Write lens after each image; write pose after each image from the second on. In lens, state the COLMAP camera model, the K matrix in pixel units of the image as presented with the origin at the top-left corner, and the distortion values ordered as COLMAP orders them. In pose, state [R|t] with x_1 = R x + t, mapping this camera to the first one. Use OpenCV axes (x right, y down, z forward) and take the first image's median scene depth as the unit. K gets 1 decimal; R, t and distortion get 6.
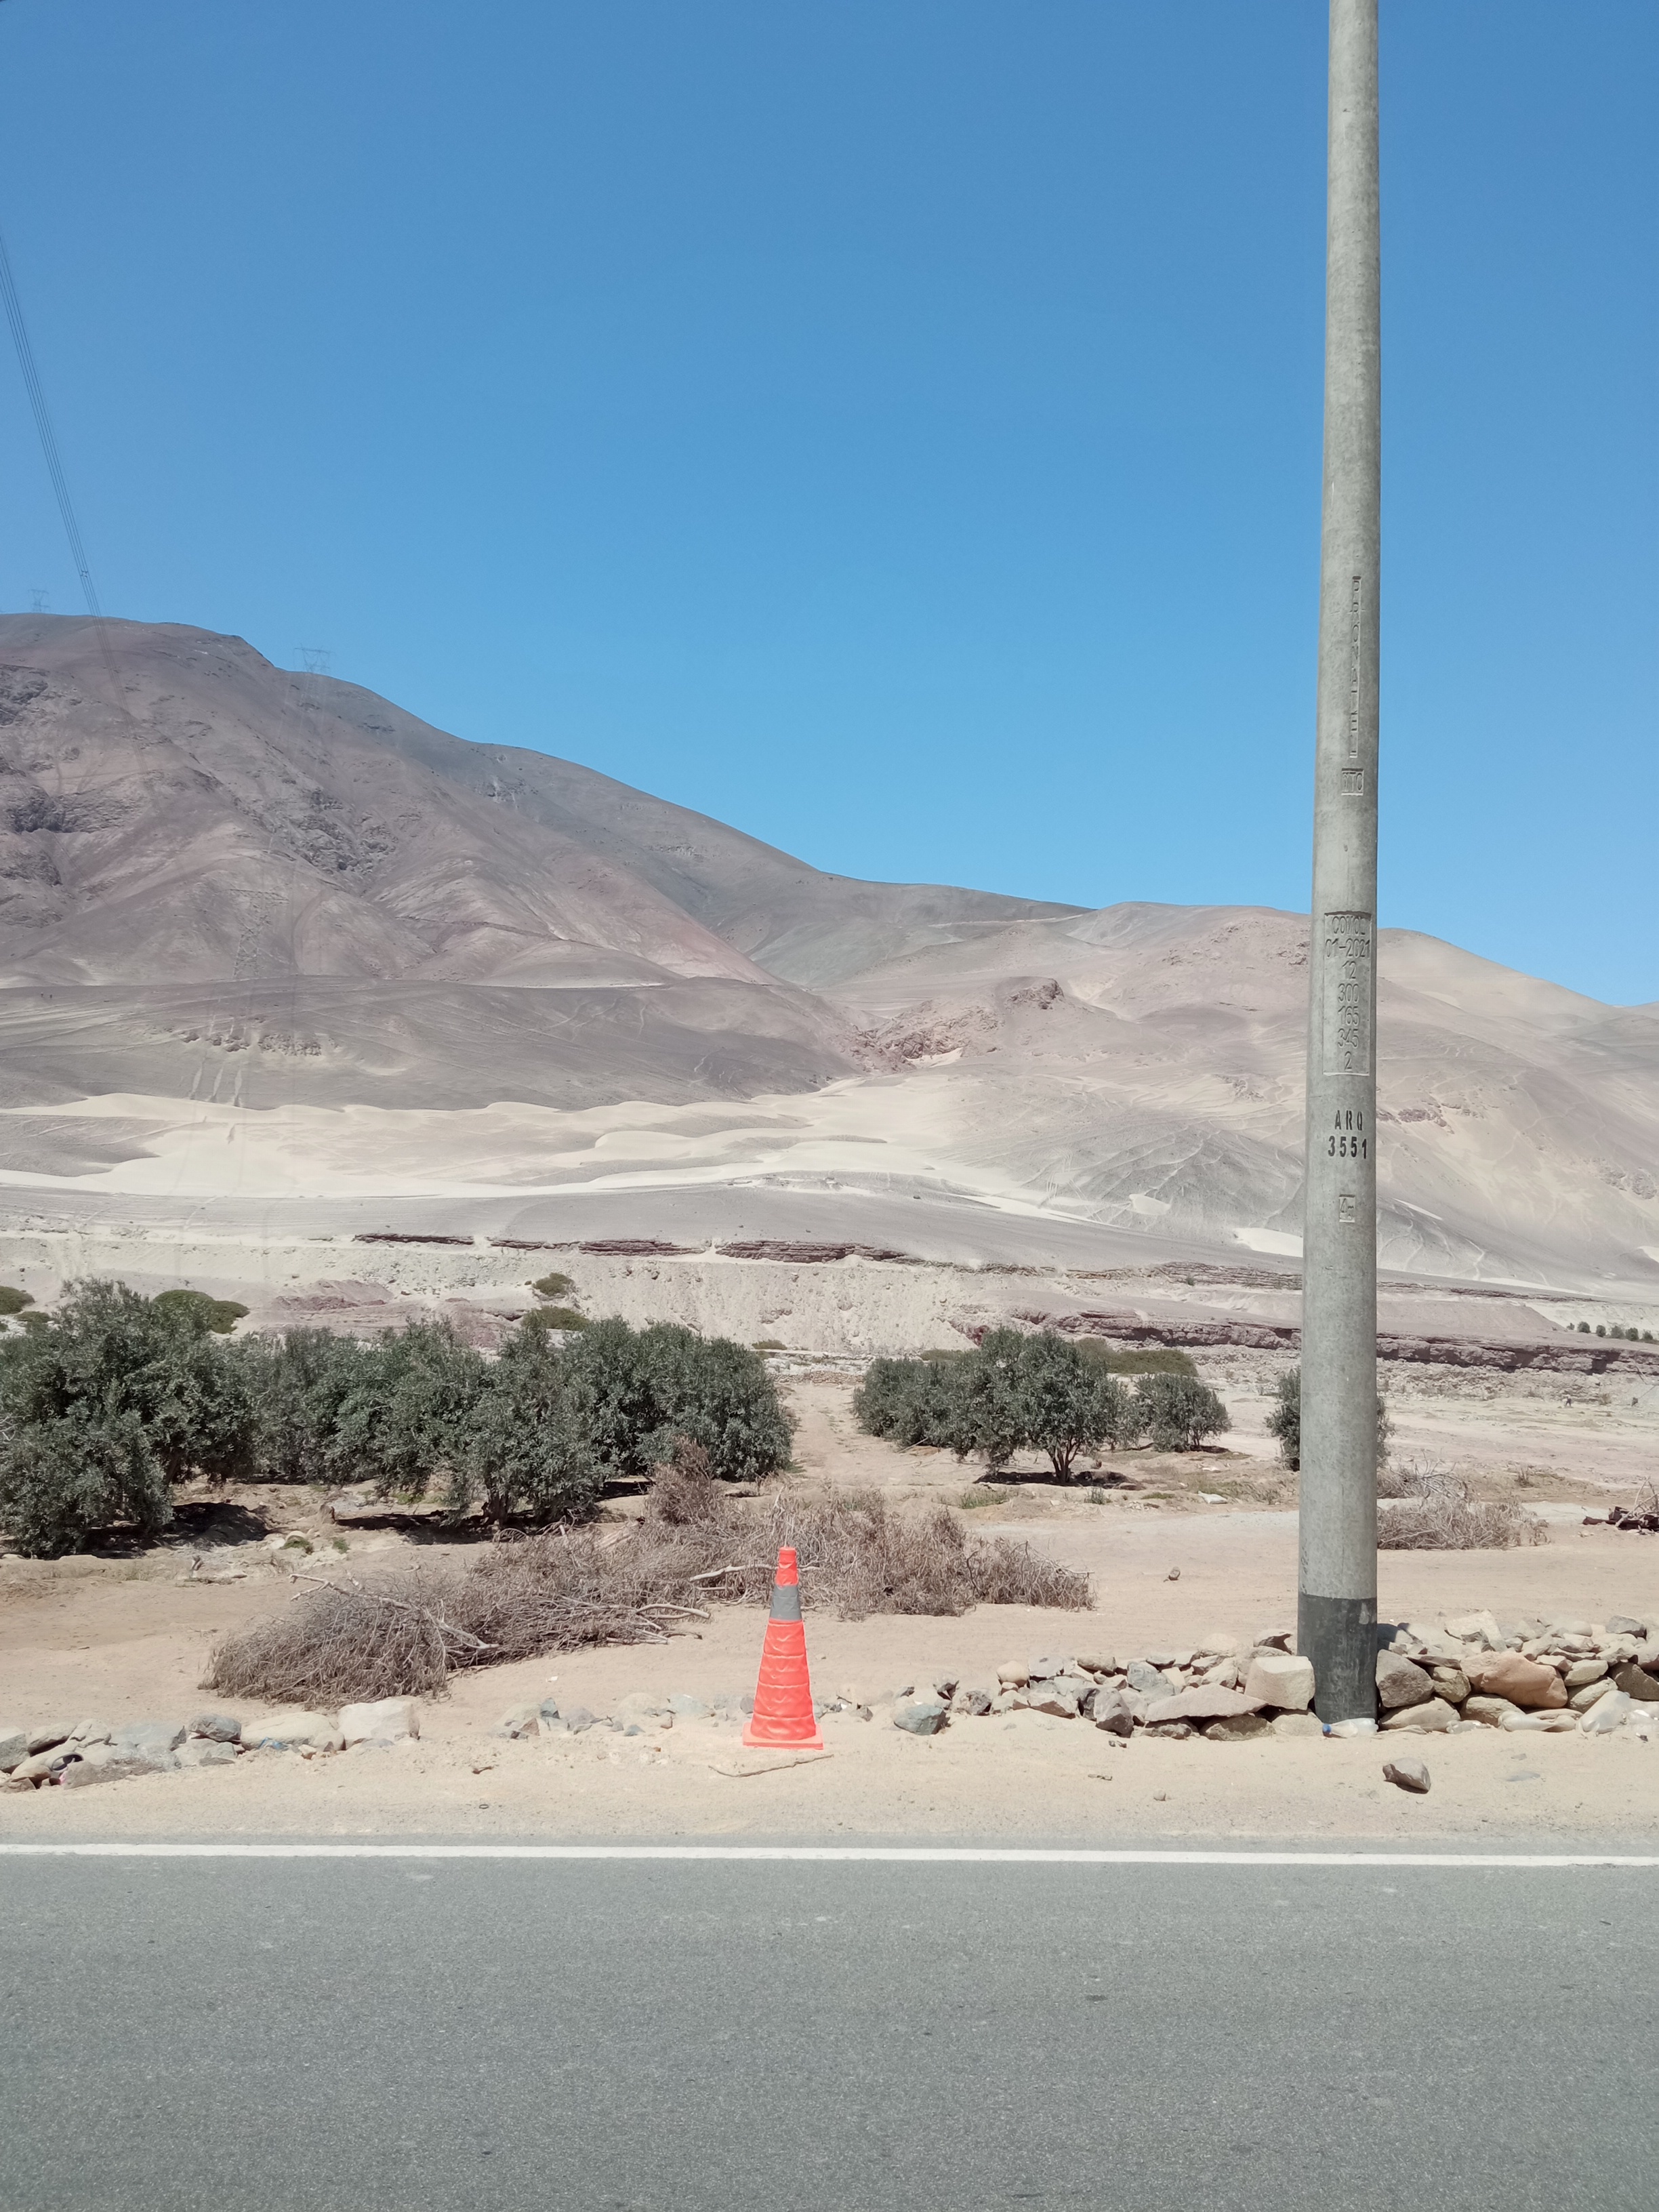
lens RADIAL K [[1803.4, 0, 827.9], [0, 1803.4, 1090.8], [0, 0, 1]] dist [0.124716, -0.225983]
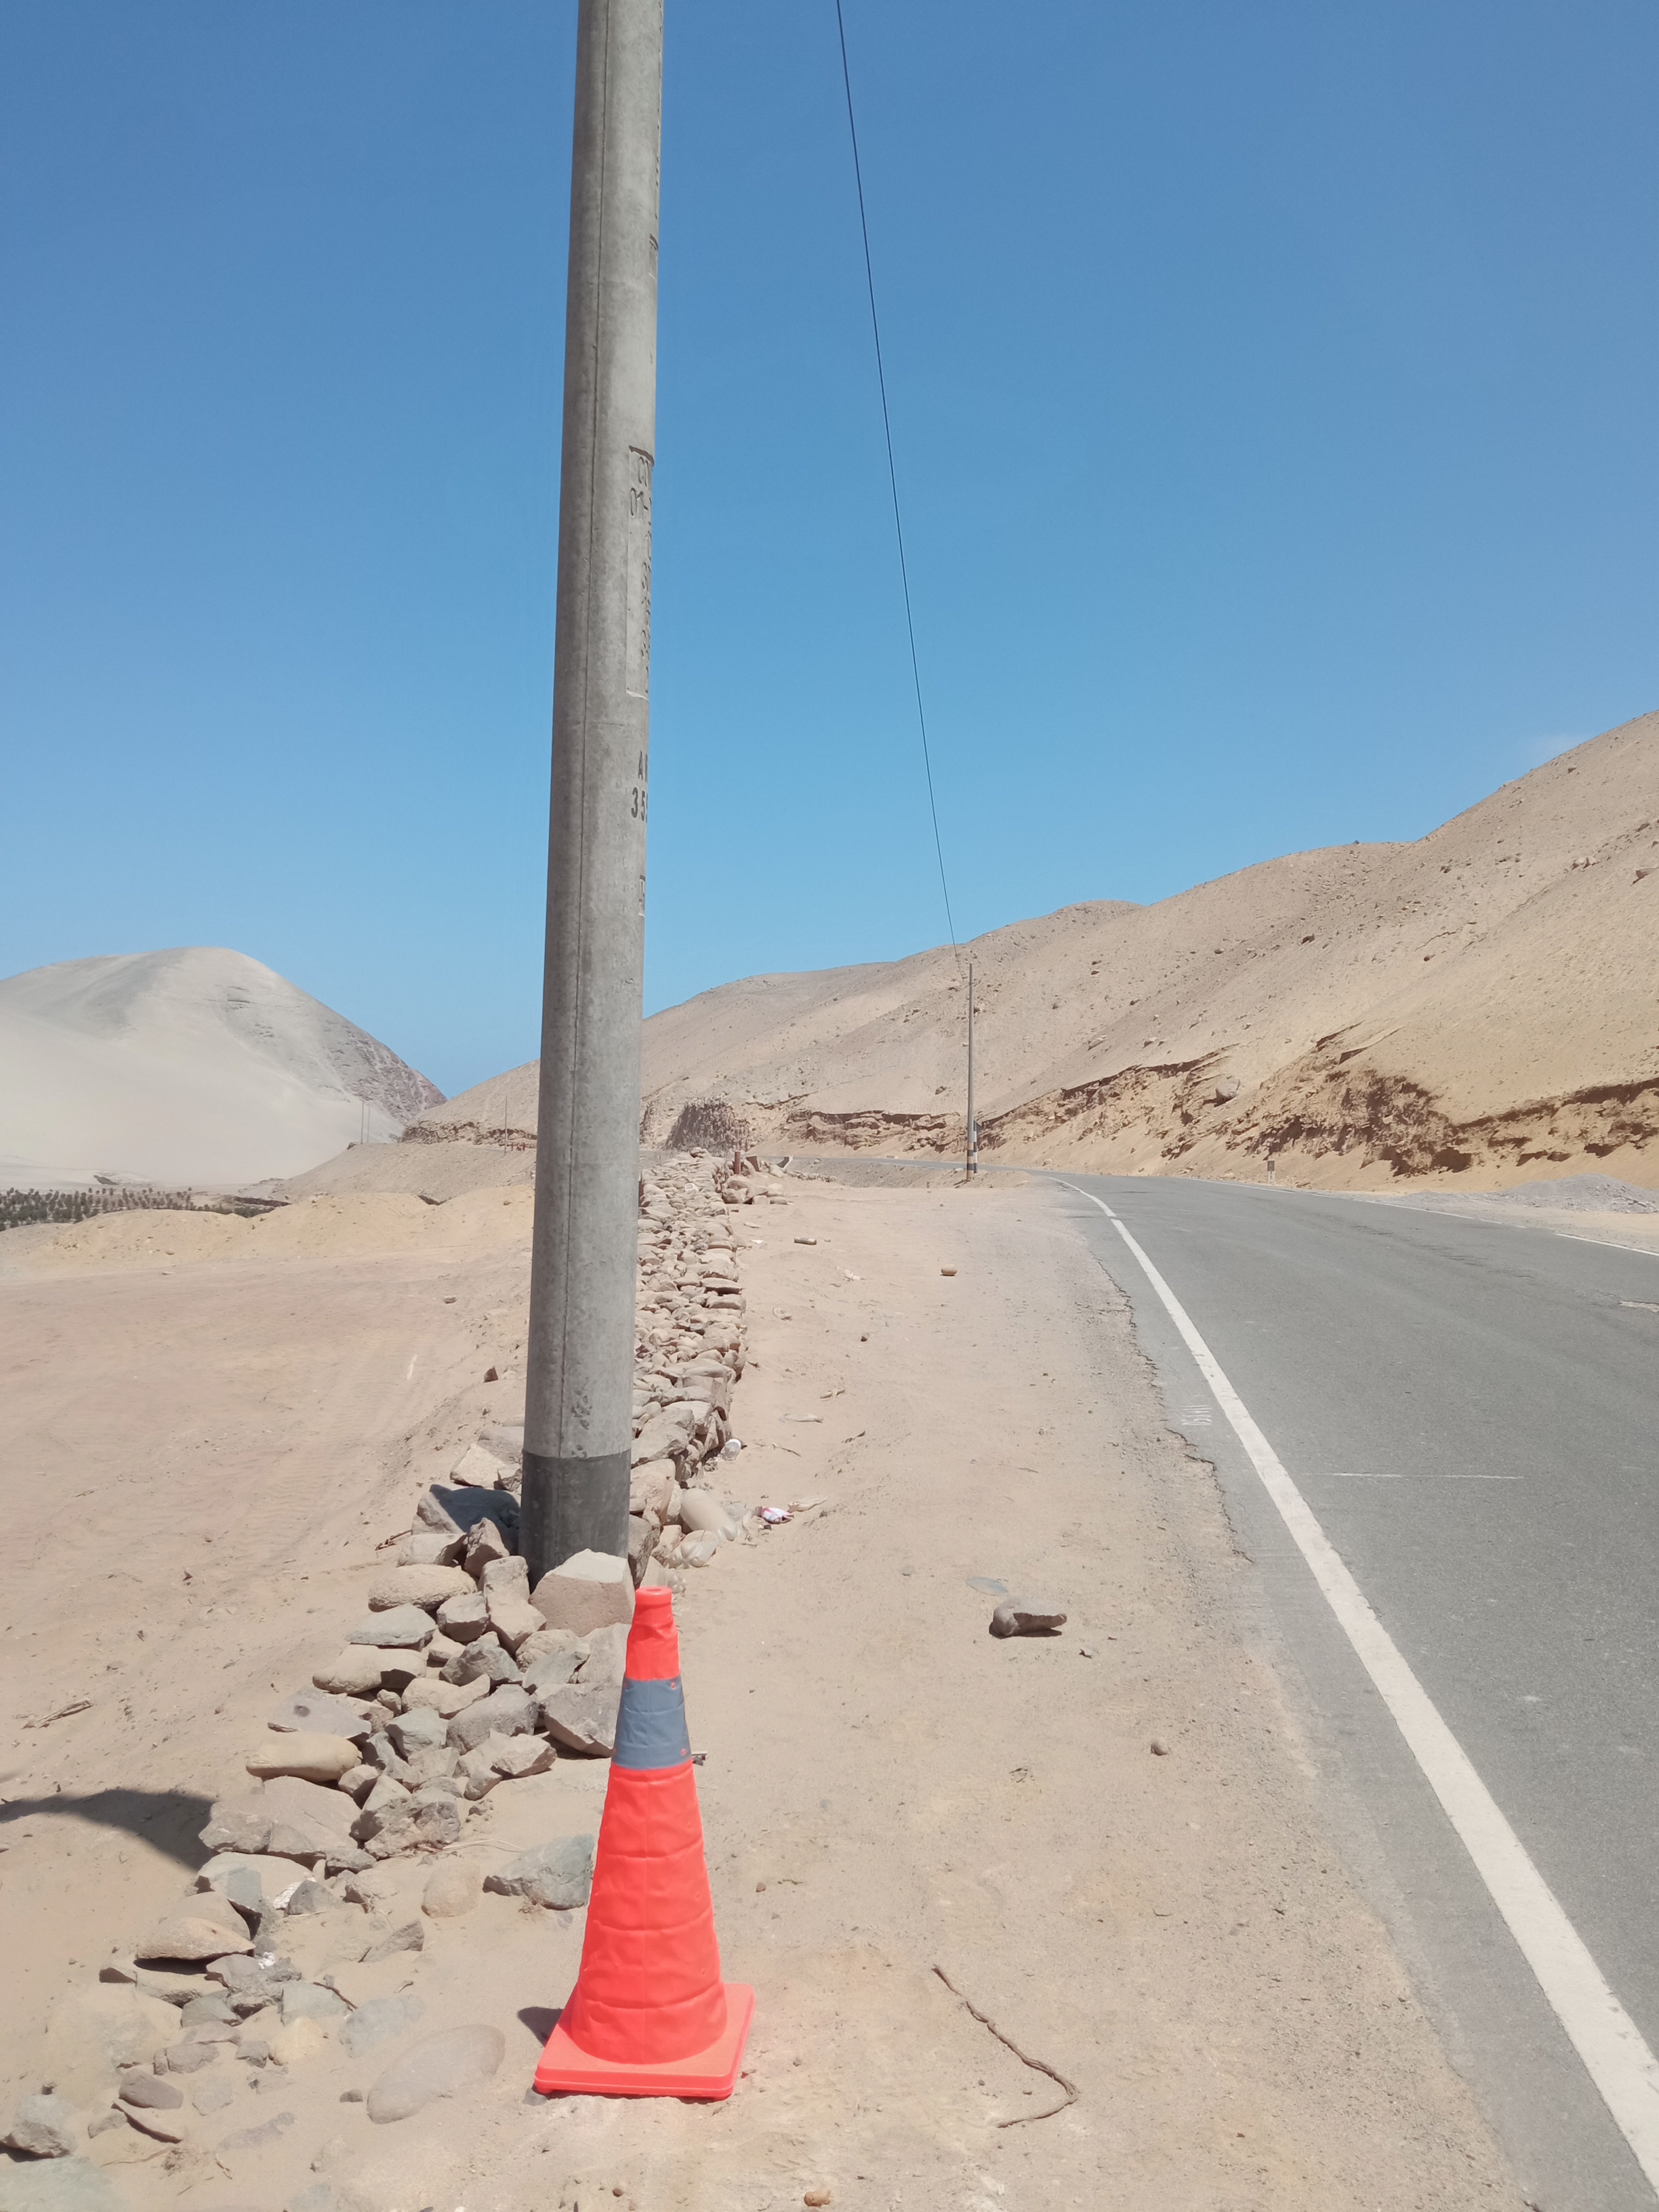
lens RADIAL K [[1803.4, 0, 827.9], [0, 1803.4, 1090.8], [0, 0, 1]] dist [0.124716, -0.225983]
pose [[0.132829, -0.014933, 0.991026, -0.385322], [-0.104822, 0.994067, 0.029028, 0.110275], [-0.985580, -0.107737, 0.130476, 0.829291]]
